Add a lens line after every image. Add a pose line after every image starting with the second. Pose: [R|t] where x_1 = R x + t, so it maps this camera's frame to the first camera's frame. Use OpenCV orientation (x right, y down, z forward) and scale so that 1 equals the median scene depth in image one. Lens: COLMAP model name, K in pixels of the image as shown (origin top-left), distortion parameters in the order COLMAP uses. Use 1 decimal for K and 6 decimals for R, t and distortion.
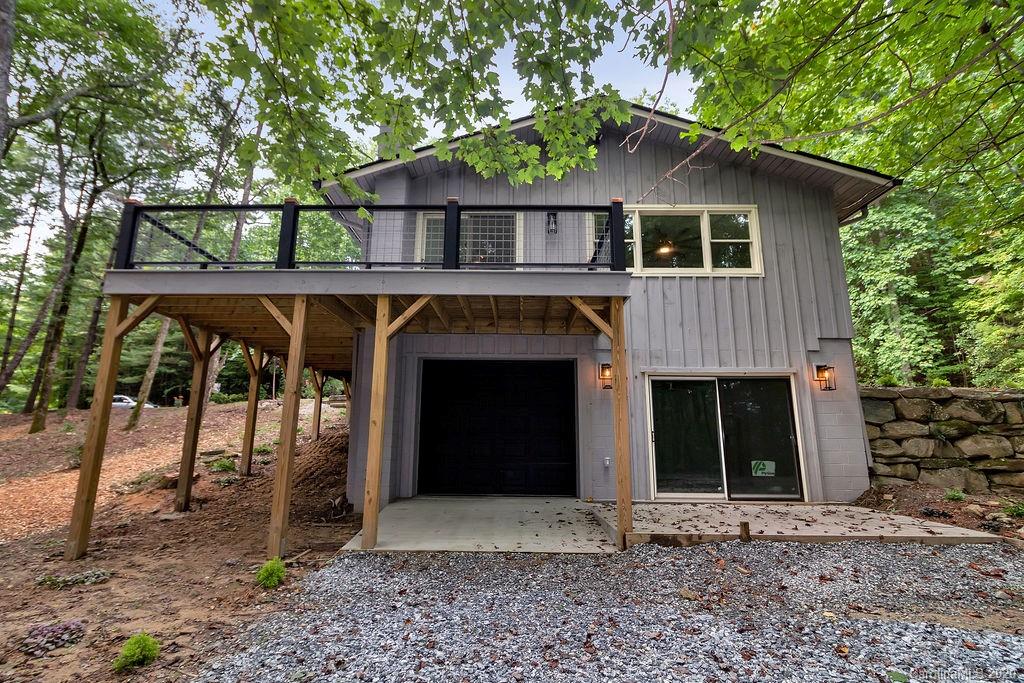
lens RADIAL K [[483.4, 0, 511.8], [0, 483.4, 342.9], [0, 0, 1]] dist [0.006758, -0.000009]
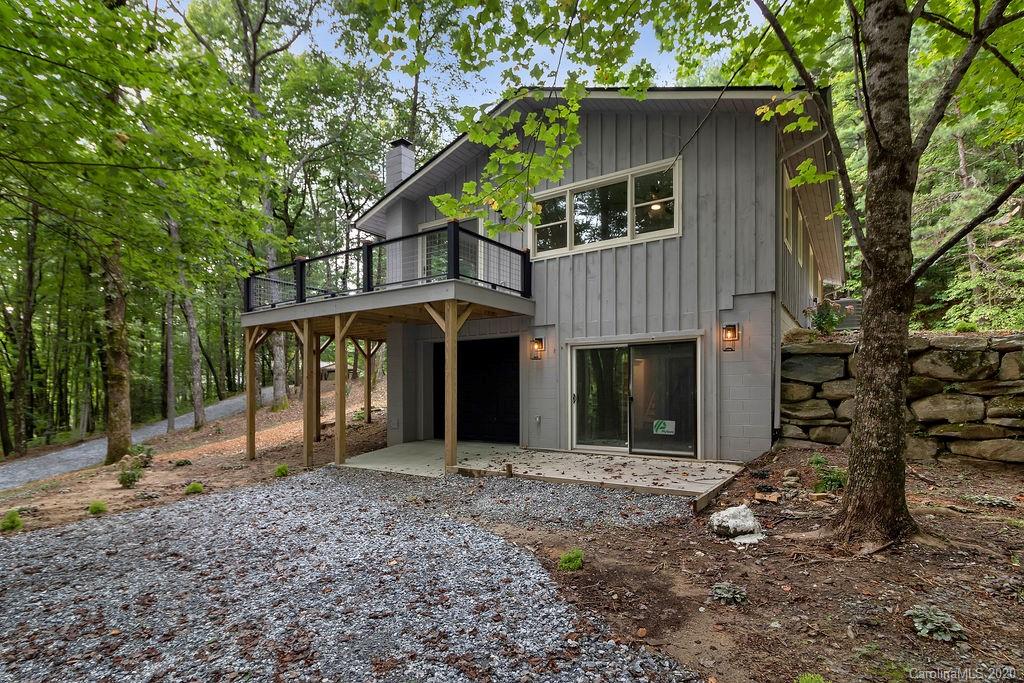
lens RADIAL K [[483.4, 0, 486.4], [0, 483.4, 393.8], [0, 0, 1]] dist [0.006758, -0.000009]
pose [[0.837792, -0.008500, -0.545923, 0.752801], [0.118358, 0.978930, 0.166394, -0.036559], [0.533006, -0.204018, 0.821146, -0.070338]]
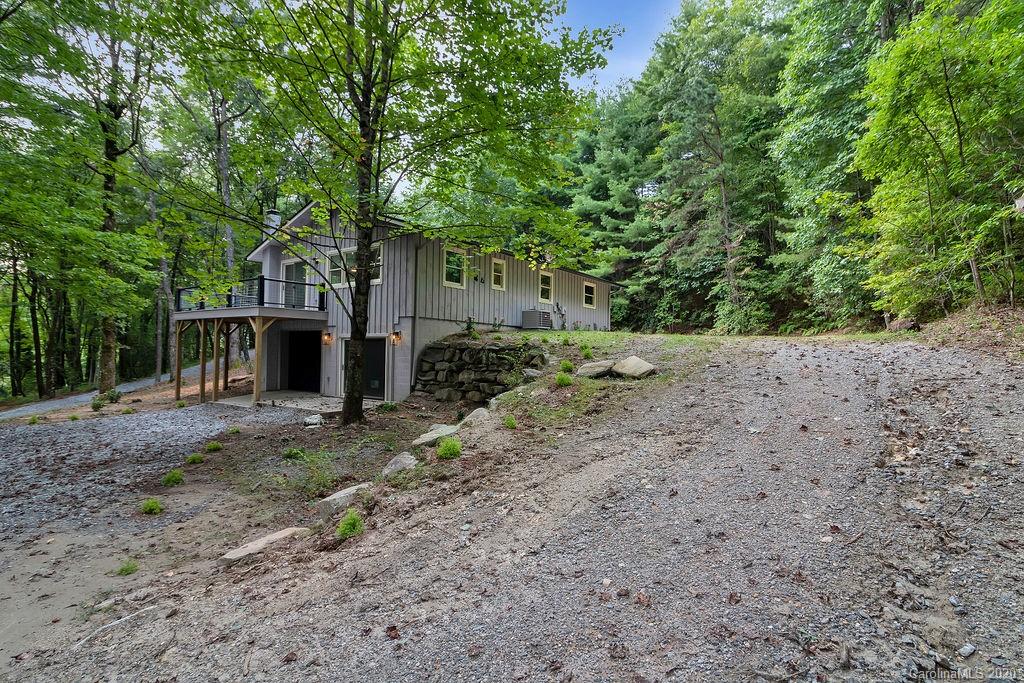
lens RADIAL K [[500.0, 0, 519.2], [0, 500.0, 340.8], [0, 0, 1]] dist [0.000466, -0.000341]
pose [[0.823911, -0.005853, -0.566689, 2.101911], [0.105800, 0.983955, 0.143660, -0.145719], [0.556755, -0.178318, 0.811311, -0.304926]]
